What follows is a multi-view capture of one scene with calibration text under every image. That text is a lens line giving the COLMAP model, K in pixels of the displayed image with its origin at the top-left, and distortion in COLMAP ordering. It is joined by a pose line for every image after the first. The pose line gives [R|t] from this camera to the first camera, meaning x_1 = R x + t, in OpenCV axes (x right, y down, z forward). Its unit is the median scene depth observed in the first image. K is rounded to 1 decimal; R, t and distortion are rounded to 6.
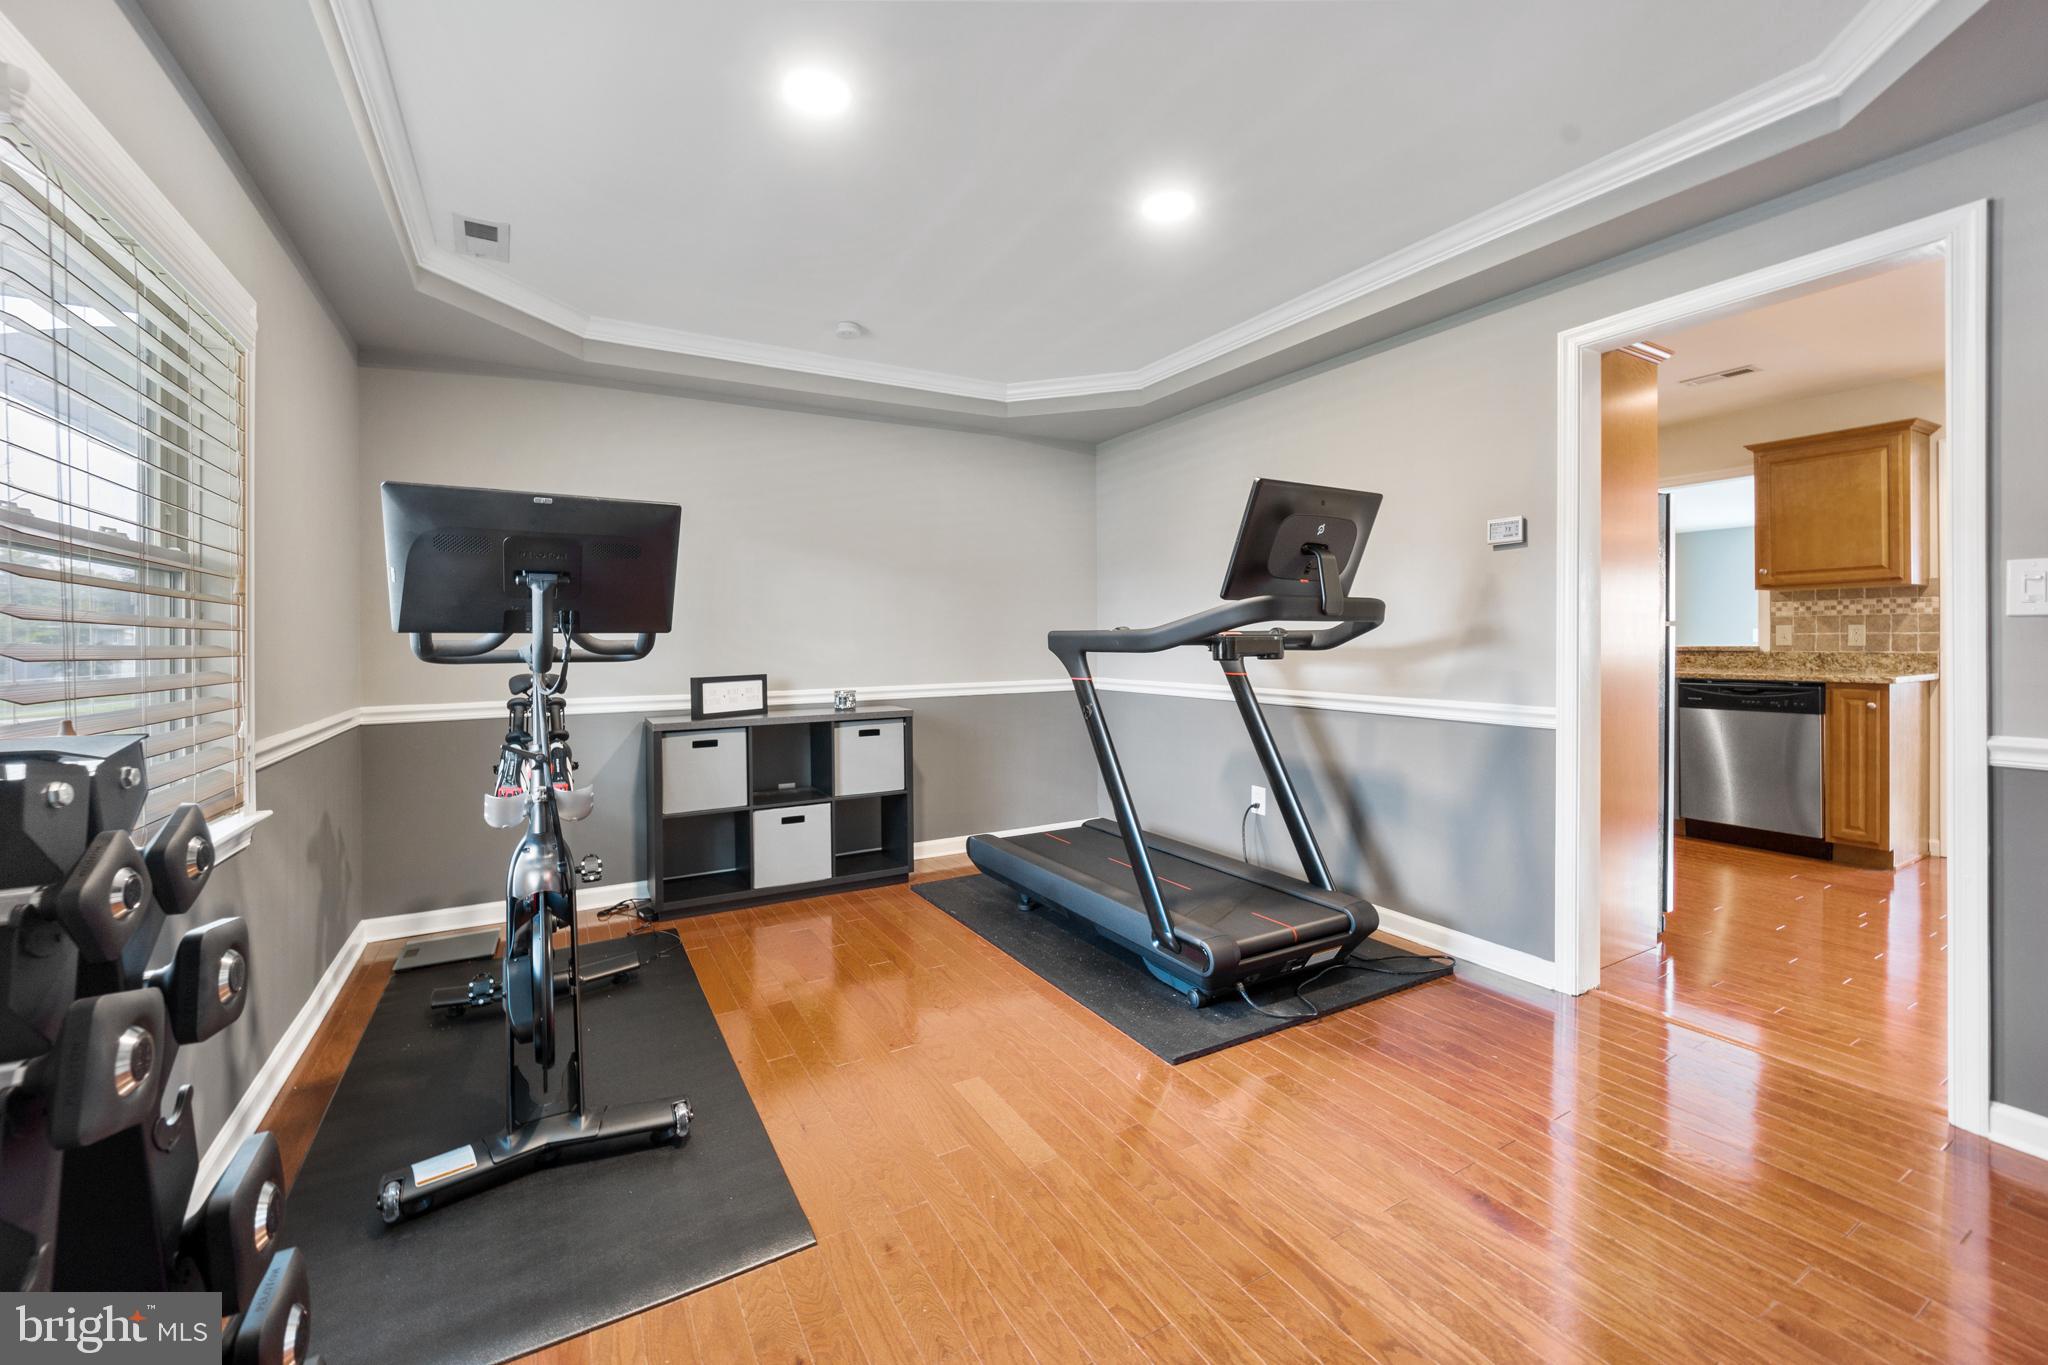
lens RADIAL K [[840.8, 0, 1008.0], [0, 840.8, 645.4], [0, 0, 1]] dist [-0.007818, 0.000703]
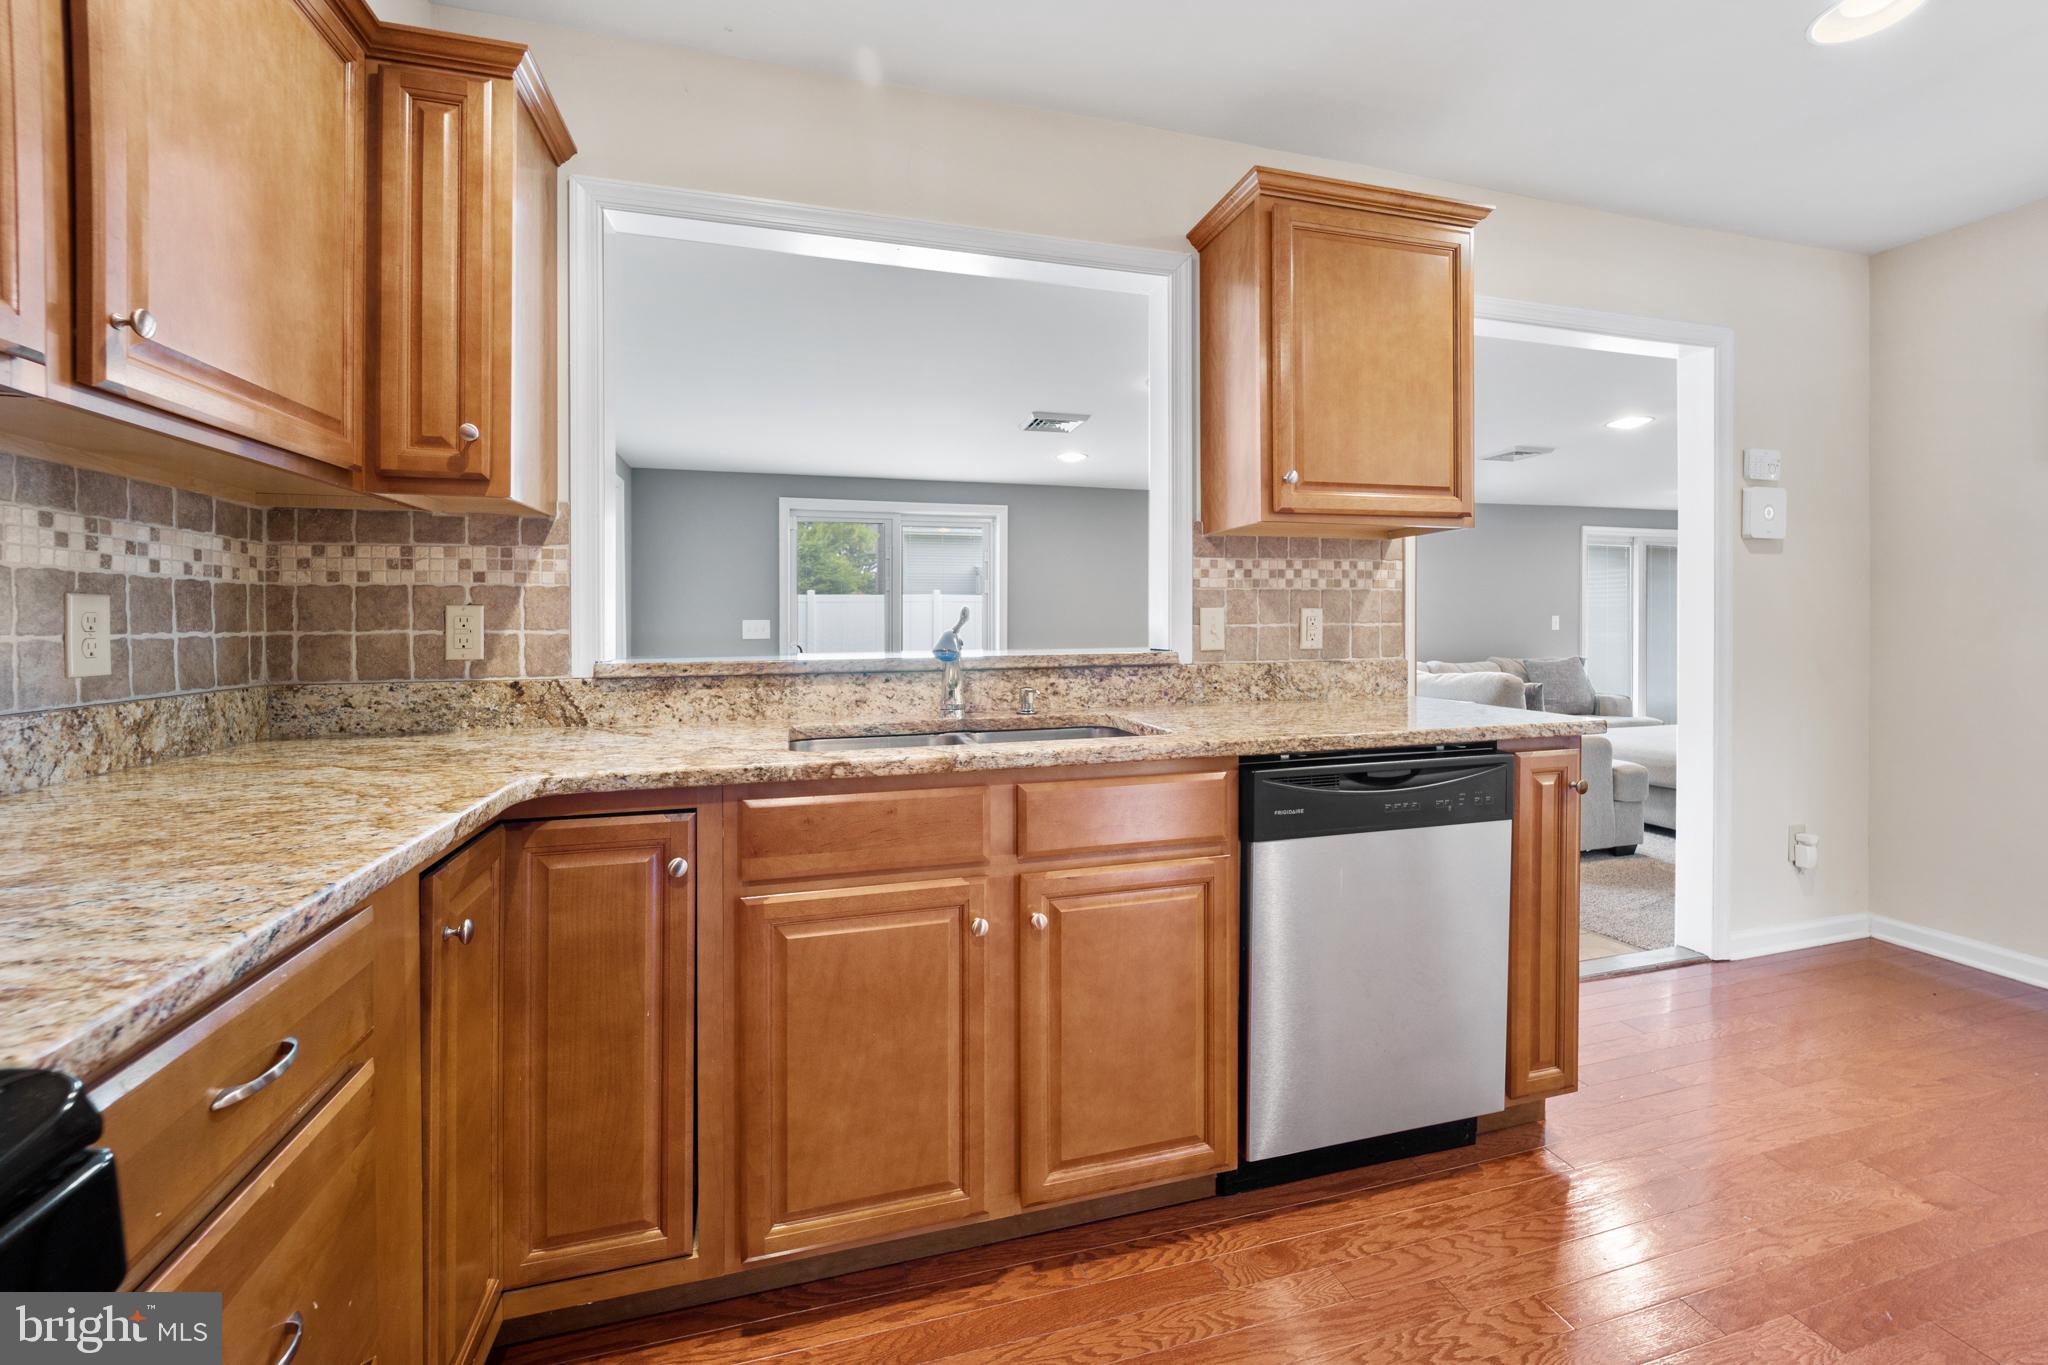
lens RADIAL K [[840.8, 0, 1033.4], [0, 840.8, 625.6], [0, 0, 1]] dist [-0.007818, 0.000703]
pose [[0.230708, 0.006877, 0.972999, 0.476939], [0.011064, 0.999892, -0.009690, -0.011037], [-0.972960, 0.013001, 0.230607, 1.060659]]
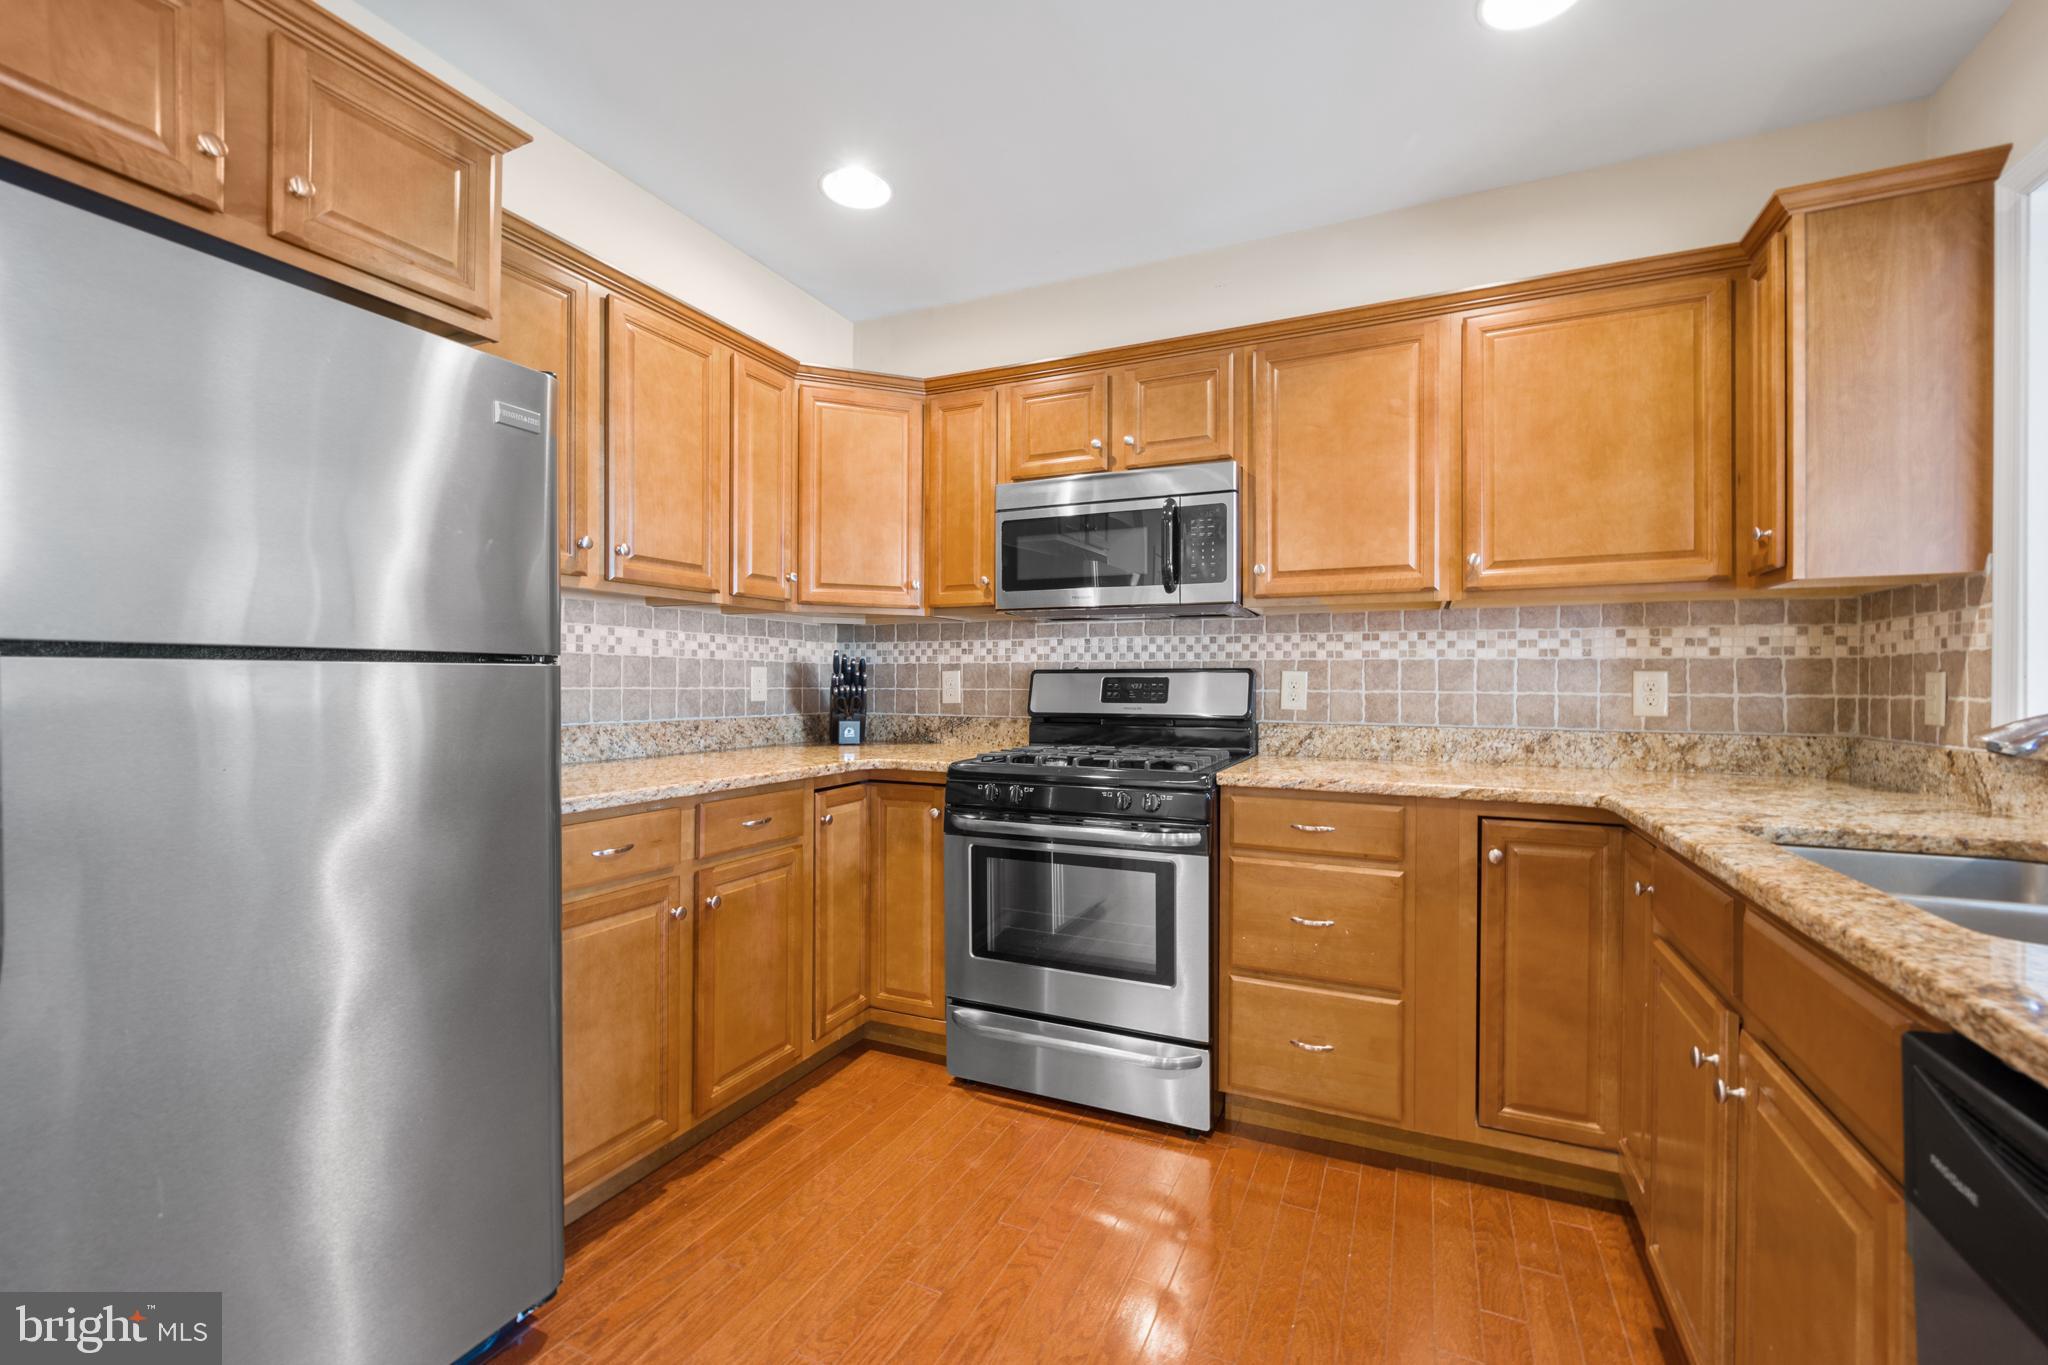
lens RADIAL K [[840.8, 0, 1029.1], [0, 840.8, 686.6], [0, 0, 1]] dist [-0.007818, 0.000703]
pose [[0.579064, 0.018288, -0.815077, 0.875619], [-0.019372, 0.999775, 0.008670, -0.015371], [0.815052, 0.010769, 0.579288, 0.828497]]
